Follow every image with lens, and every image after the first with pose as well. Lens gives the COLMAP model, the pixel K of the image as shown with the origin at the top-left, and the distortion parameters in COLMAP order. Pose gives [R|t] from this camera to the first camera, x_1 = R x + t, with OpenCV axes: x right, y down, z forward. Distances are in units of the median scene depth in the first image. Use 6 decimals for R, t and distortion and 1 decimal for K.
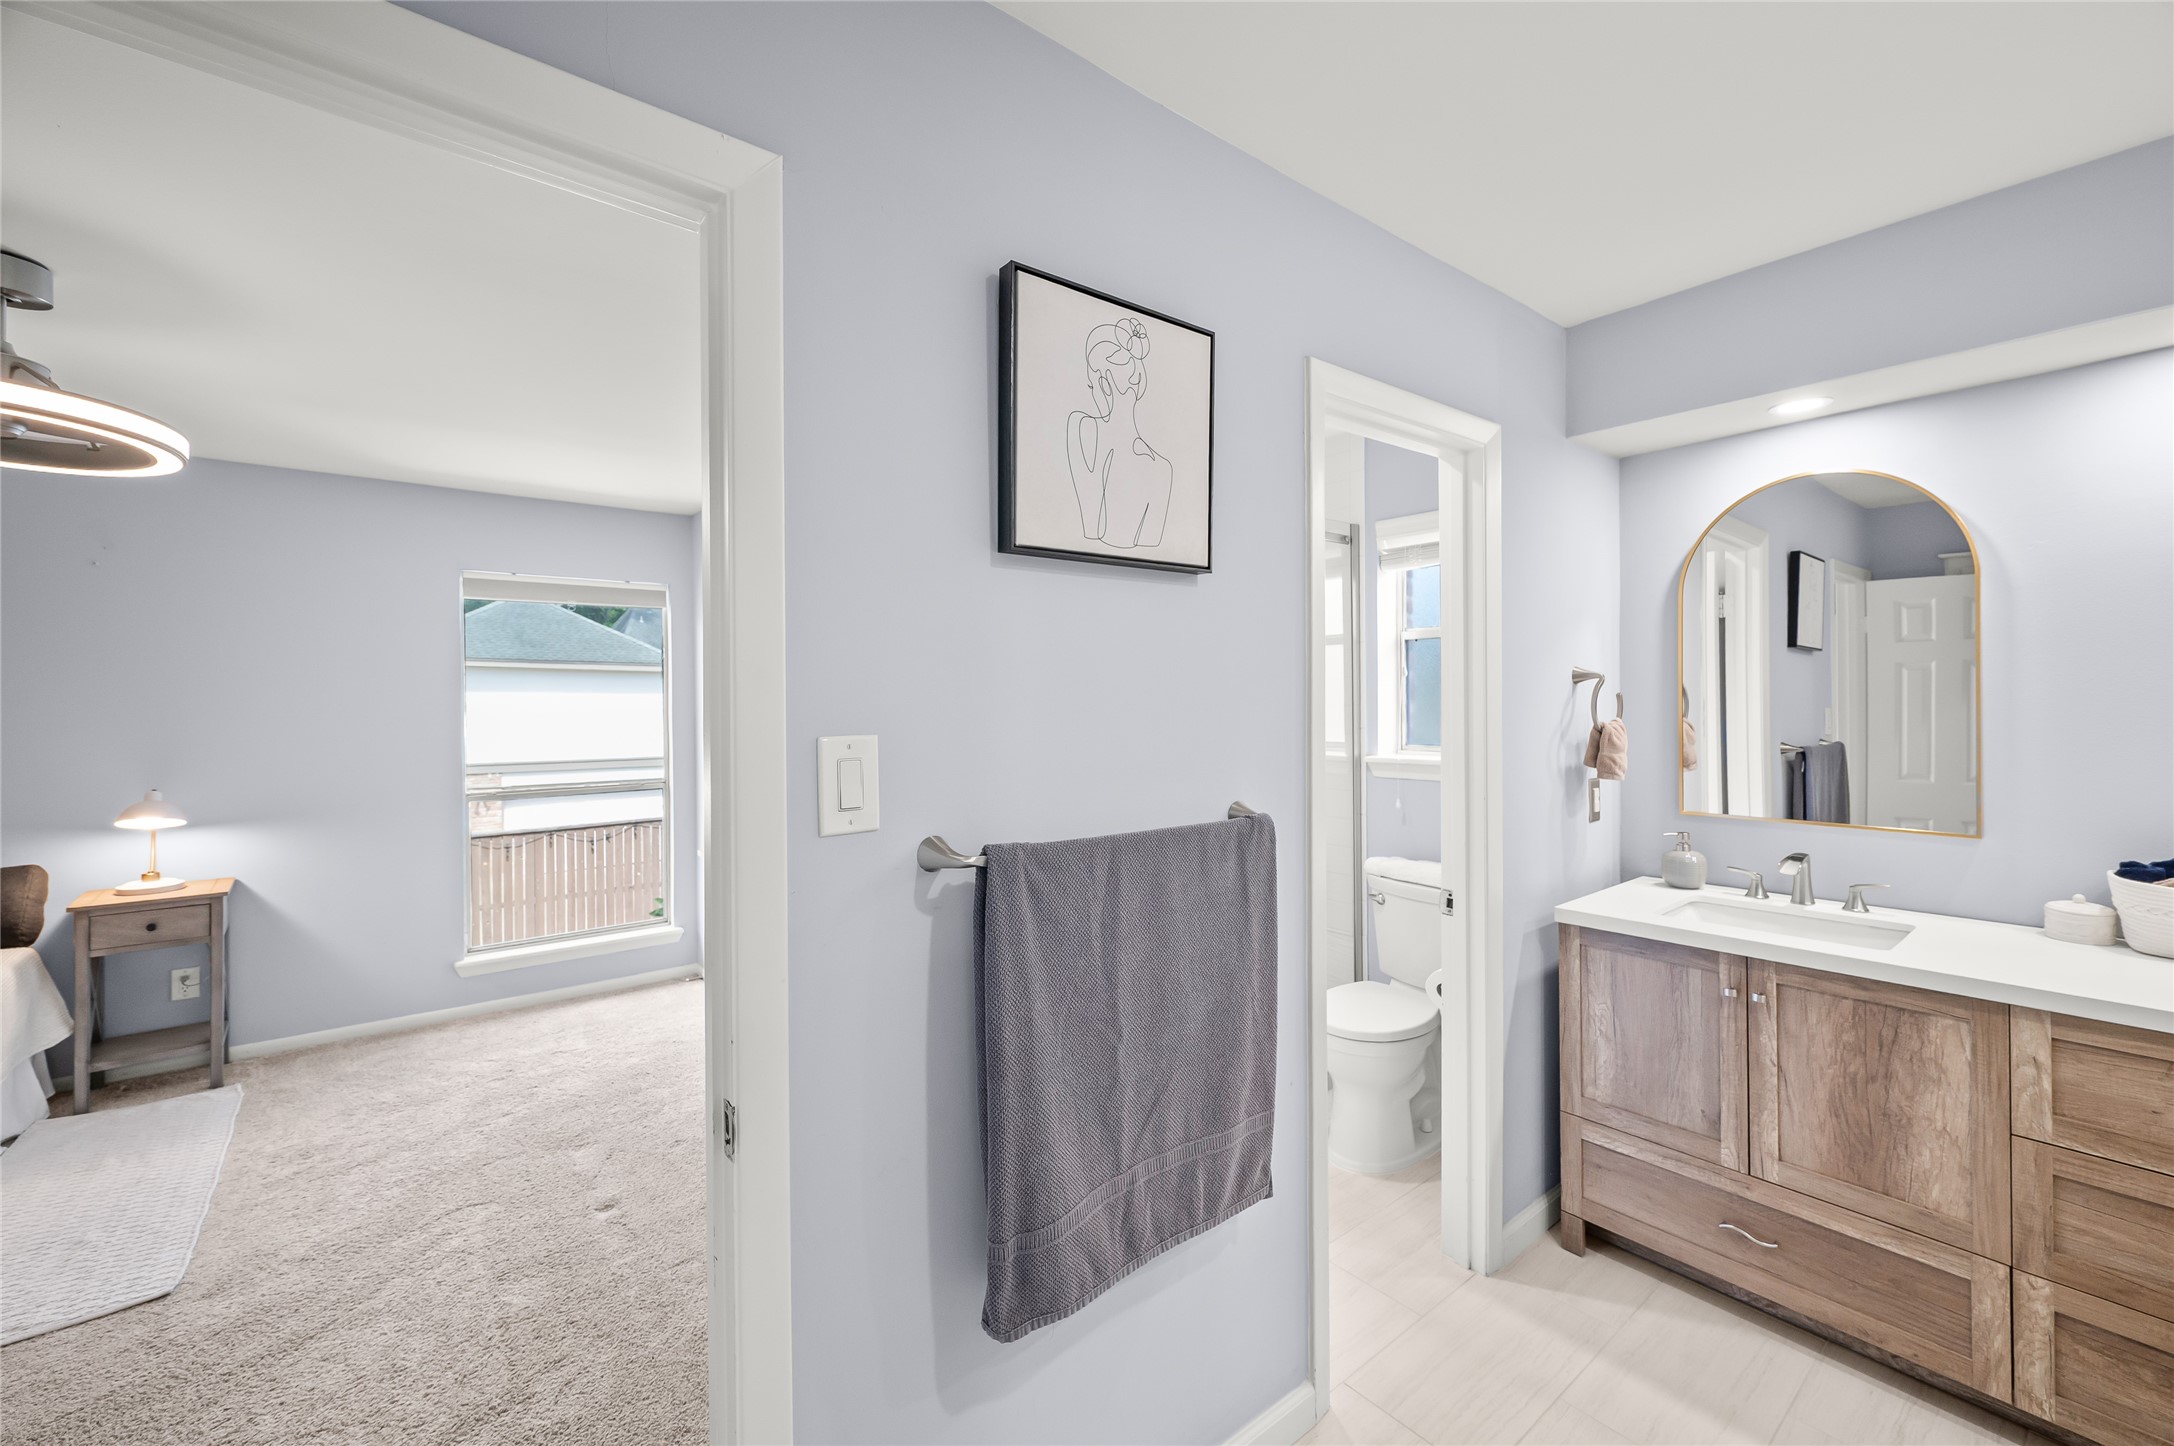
lens RADIAL K [[877.5, 0, 1092.1], [0, 877.5, 703.1], [0, 0, 1]] dist [-0.002754, 0.000534]
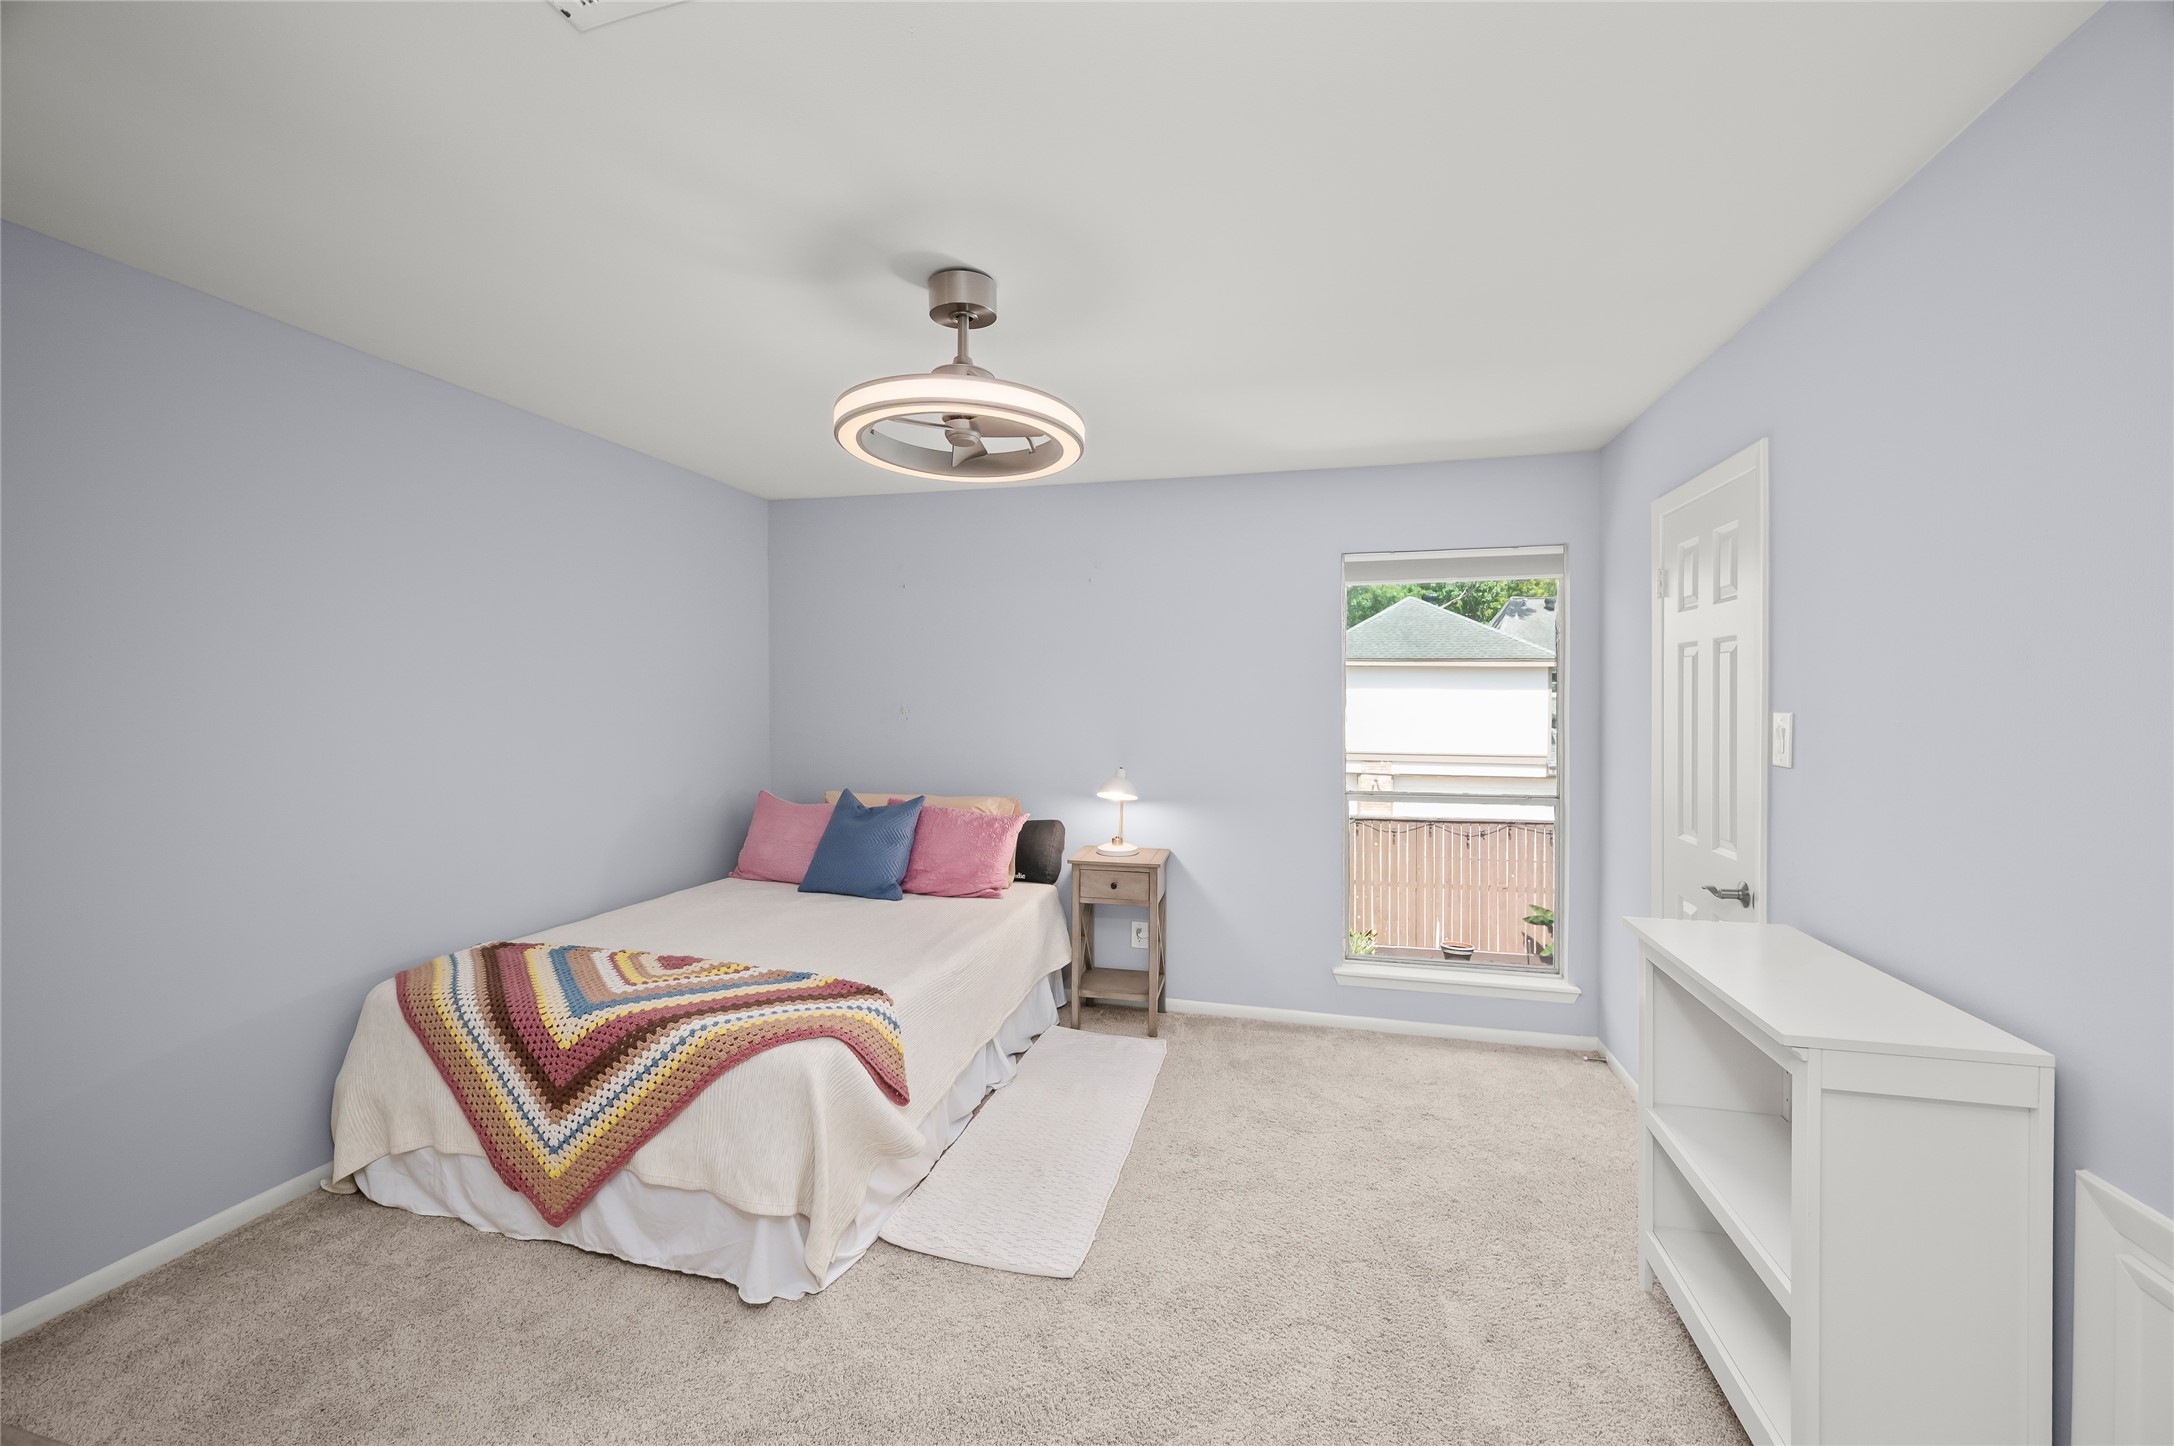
lens RADIAL K [[877.5, 0, 1092.1], [0, 877.5, 703.1], [0, 0, 1]] dist [-0.002754, 0.000534]
pose [[0.602767, 0.010599, -0.797847, -0.150170], [-0.007770, 0.999942, 0.007414, 0.003223], [0.797879, 0.001731, 0.602815, 0.254574]]
